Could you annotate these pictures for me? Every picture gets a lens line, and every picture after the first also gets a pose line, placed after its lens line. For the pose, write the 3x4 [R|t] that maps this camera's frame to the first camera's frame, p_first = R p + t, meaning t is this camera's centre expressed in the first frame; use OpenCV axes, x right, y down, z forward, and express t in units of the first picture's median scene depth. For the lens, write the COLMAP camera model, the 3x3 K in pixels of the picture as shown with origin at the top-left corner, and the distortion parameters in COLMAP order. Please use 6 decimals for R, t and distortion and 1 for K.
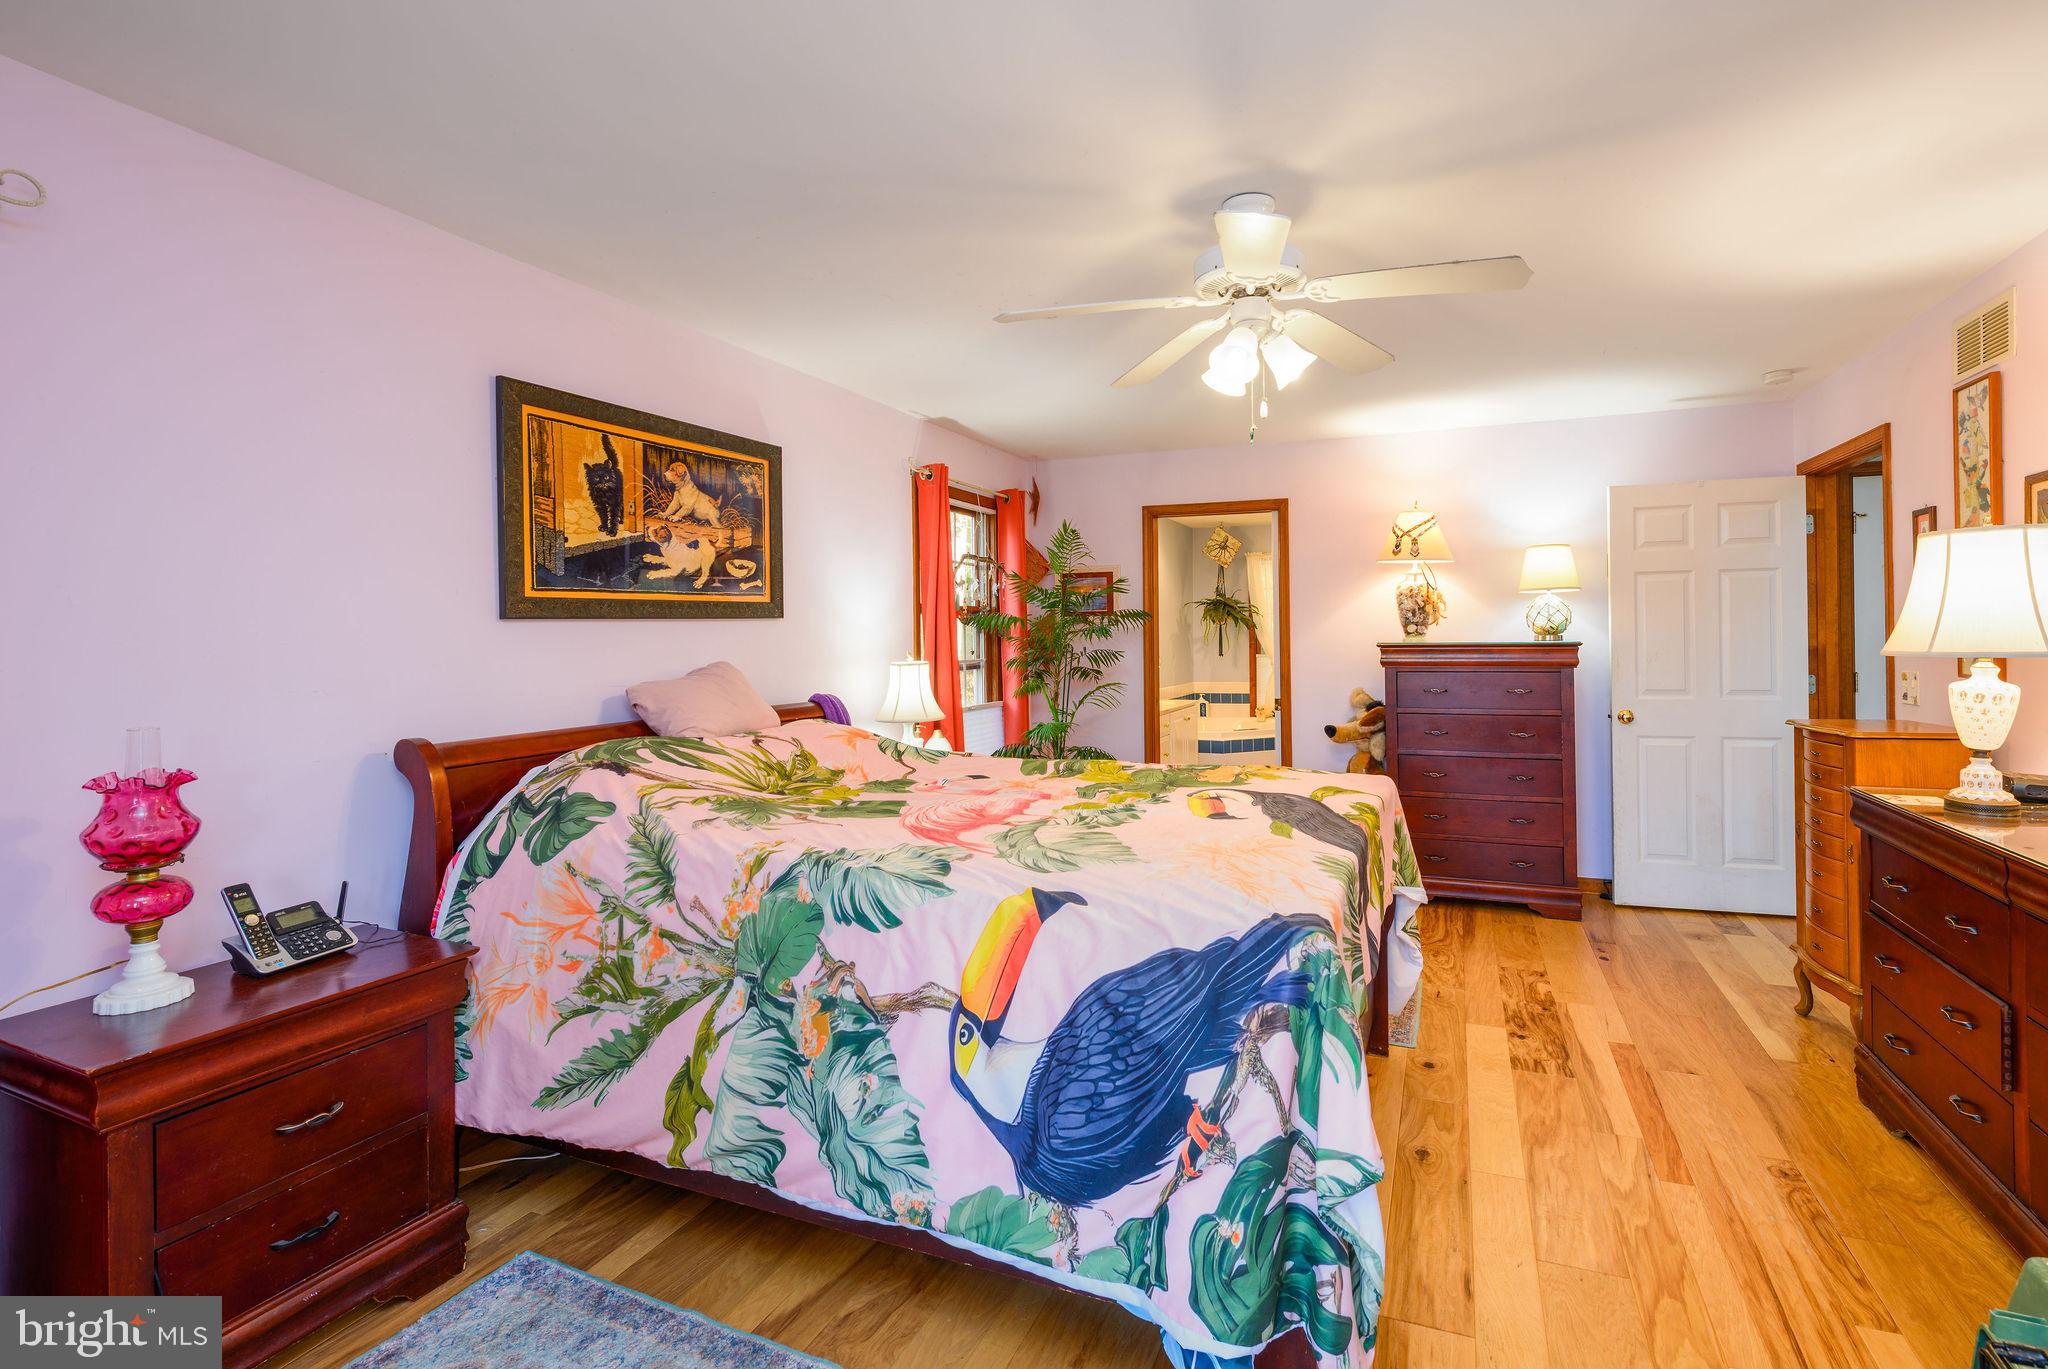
lens RADIAL K [[904.2, 0, 1110.8], [0, 904.2, 628.3], [0, 0, 1]] dist [-0.000929, -0.001270]
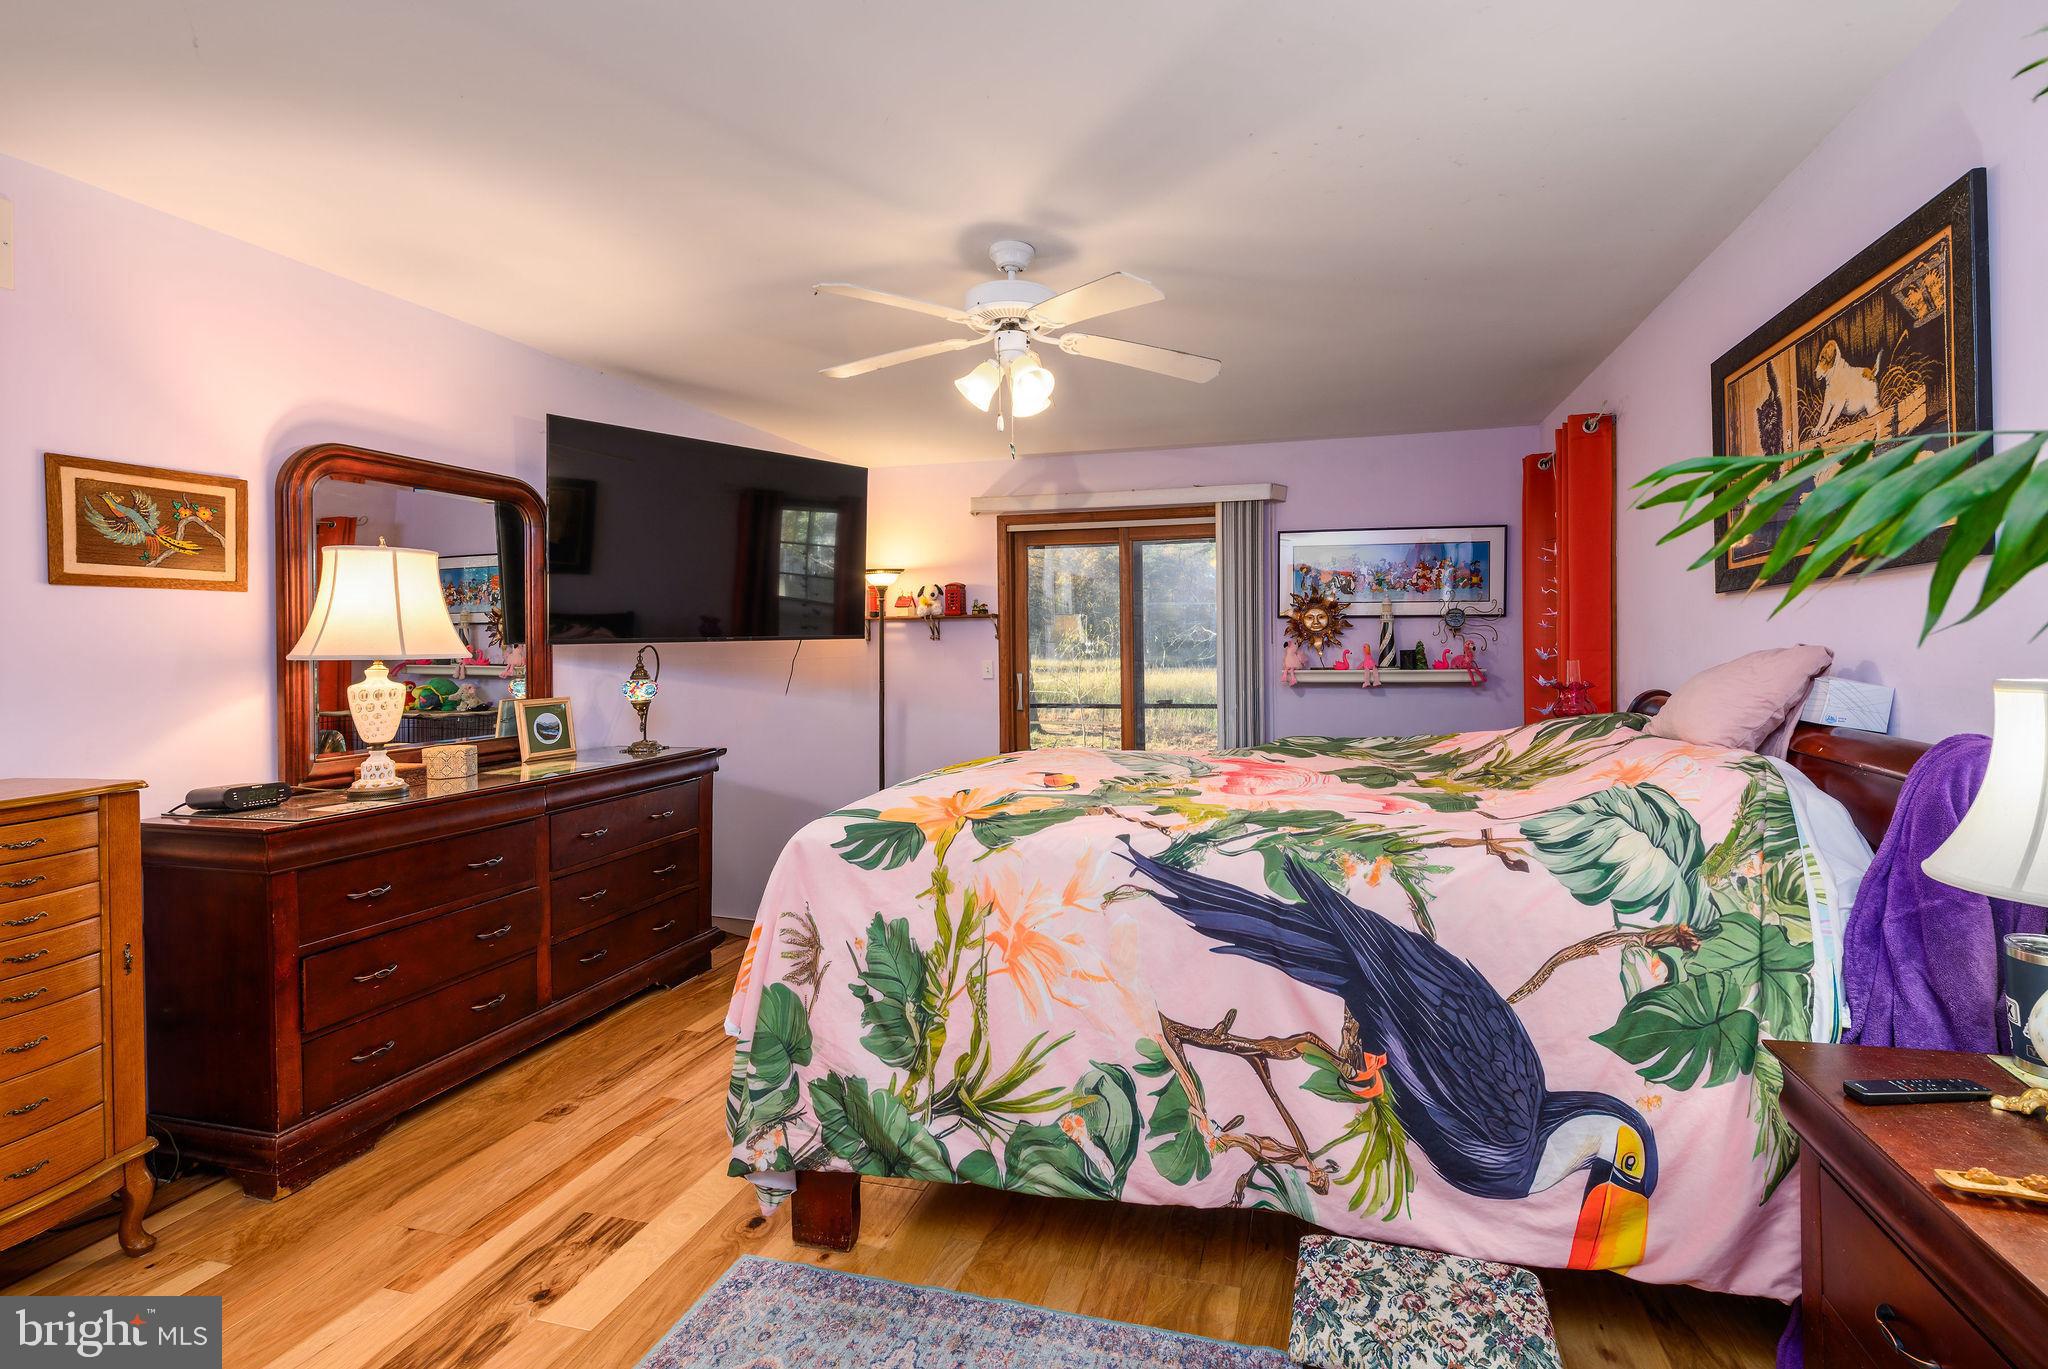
lens RADIAL K [[904.2, 0, 1134.3], [0, 904.2, 645.2], [0, 0, 1]] dist [-0.000929, -0.001270]
pose [[-0.989294, 0.026664, -0.143478, 0.131411], [0.026451, 0.999644, 0.003391, 0.024159], [0.143518, -0.000441, -0.989648, 1.616620]]
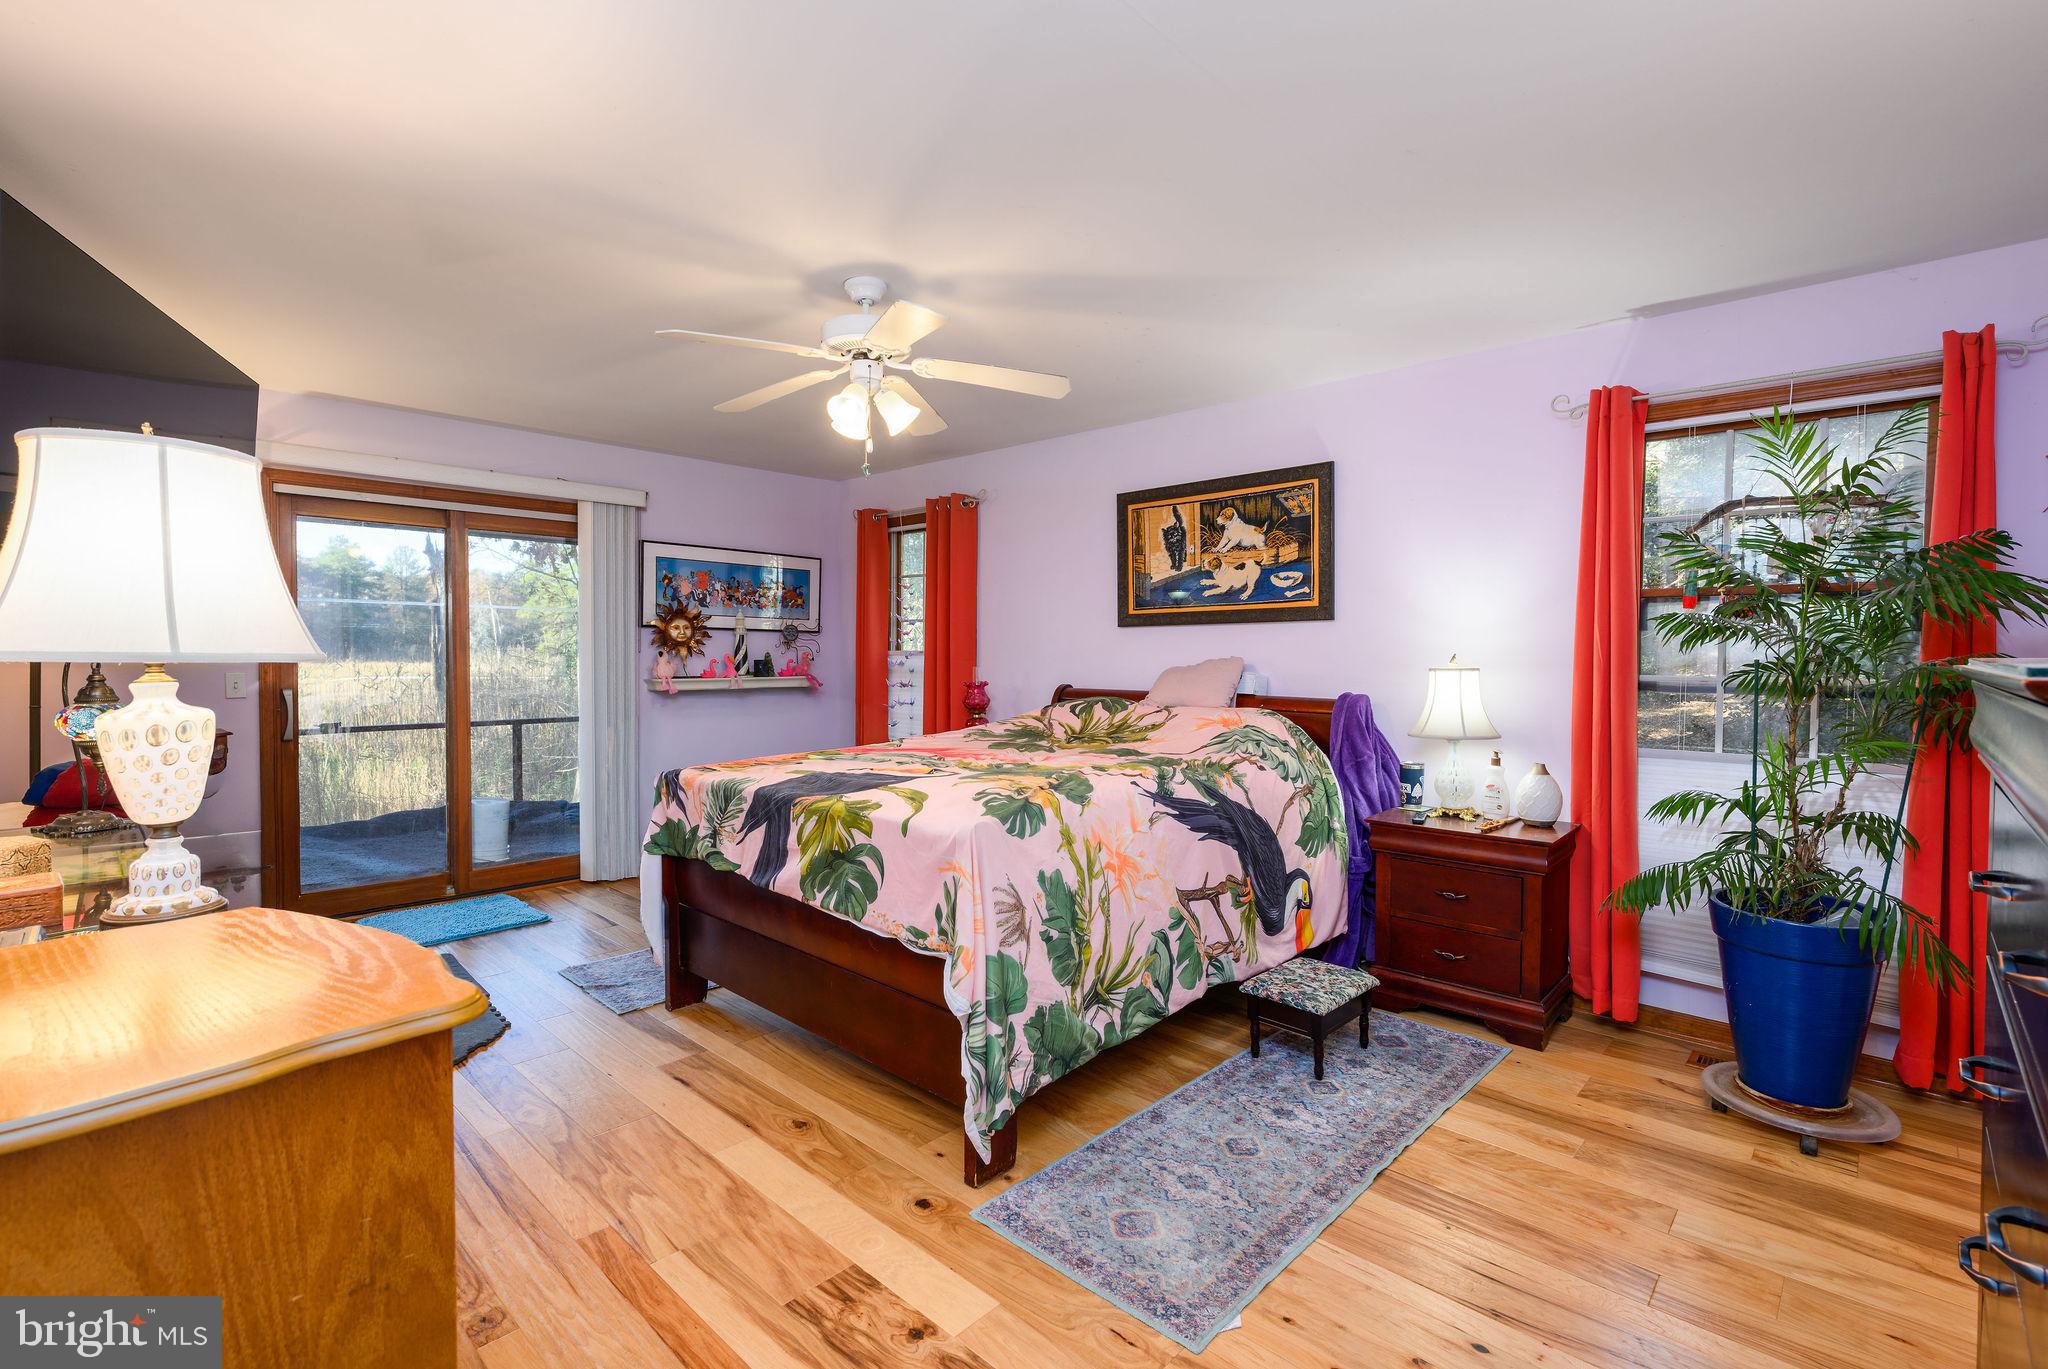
lens RADIAL K [[904.2, 0, 1002.4], [0, 904.2, 667.4], [0, 0, 1]] dist [-0.000929, -0.001270]
pose [[-0.386370, 0.029625, -0.921868, 0.924532], [0.004525, 0.999533, 0.030225, 0.012899], [0.922333, 0.007507, -0.386323, 1.237815]]
